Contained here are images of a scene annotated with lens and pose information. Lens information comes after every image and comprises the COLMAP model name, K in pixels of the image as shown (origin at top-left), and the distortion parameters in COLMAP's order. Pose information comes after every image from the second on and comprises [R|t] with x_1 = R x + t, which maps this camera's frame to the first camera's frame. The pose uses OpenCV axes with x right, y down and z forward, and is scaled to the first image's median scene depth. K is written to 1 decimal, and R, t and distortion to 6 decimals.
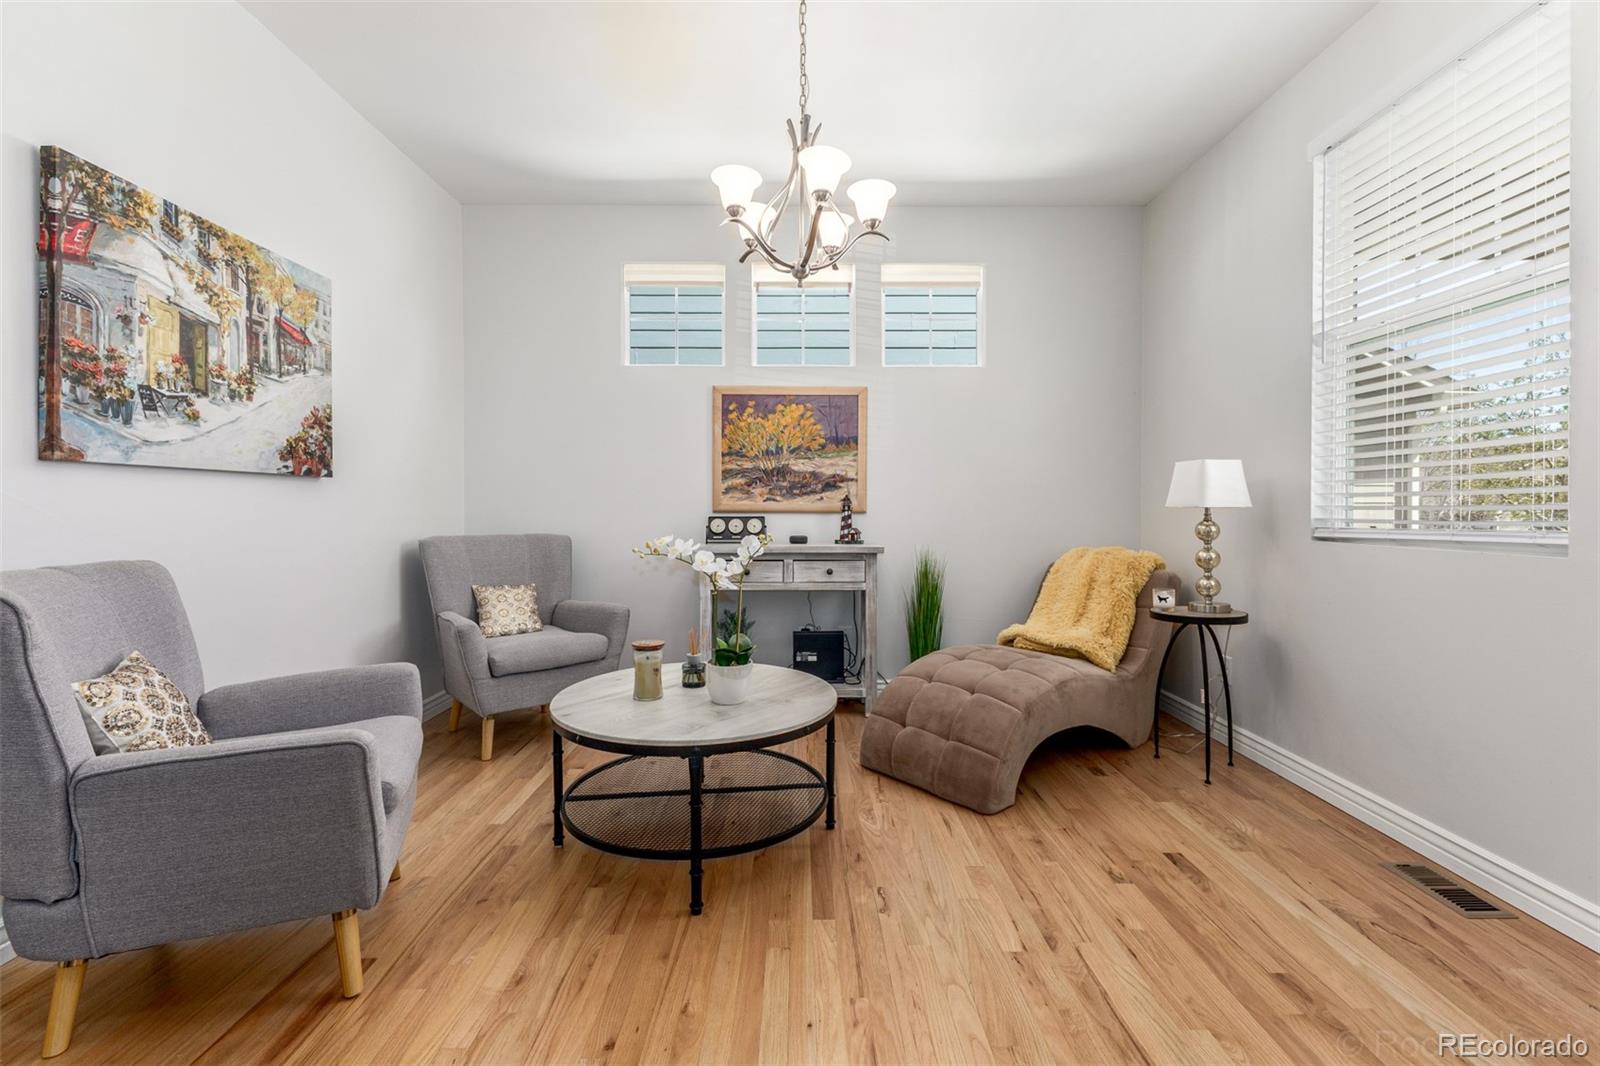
lens RADIAL K [[707.0, 0, 806.0], [0, 707.0, 516.2], [0, 0, 1]] dist [0.015749, -0.004450]
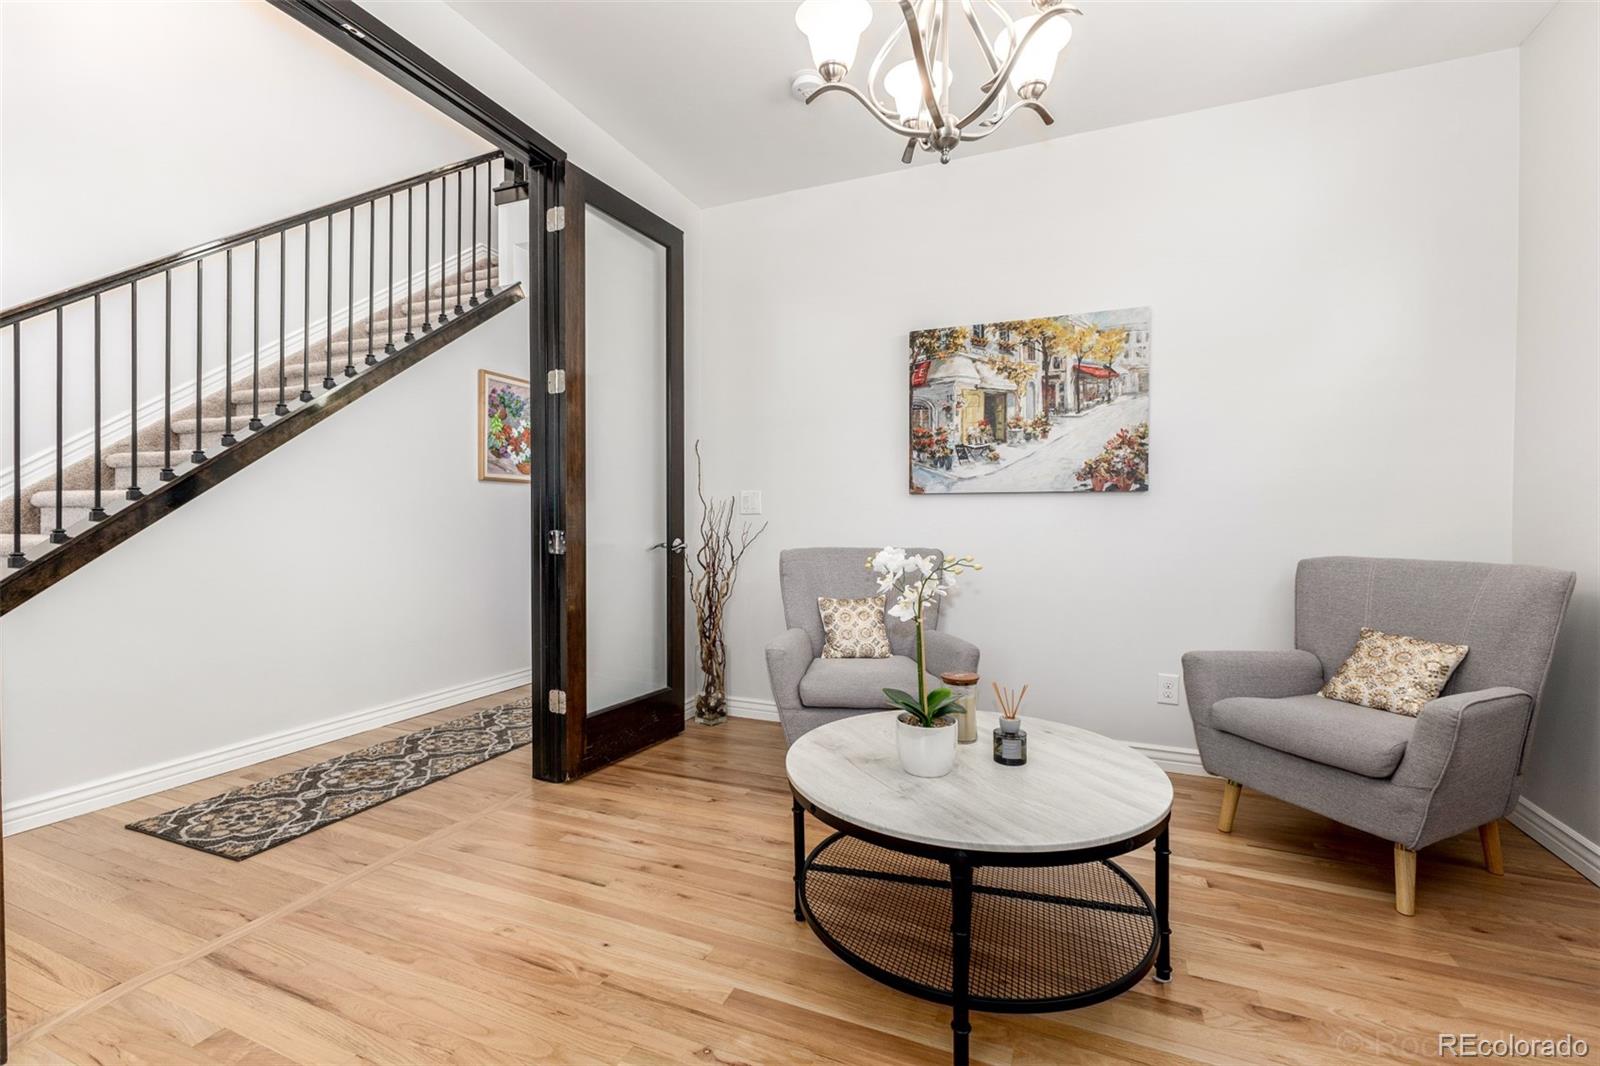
lens RADIAL K [[707.0, 0, 803.3], [0, 707.0, 527.3], [0, 0, 1]] dist [0.015749, -0.004450]
pose [[-0.404356, 0.009243, -0.914555, 0.643068], [-0.014603, 0.999756, 0.016560, -0.011875], [0.914485, 0.020051, -0.404122, 1.185013]]
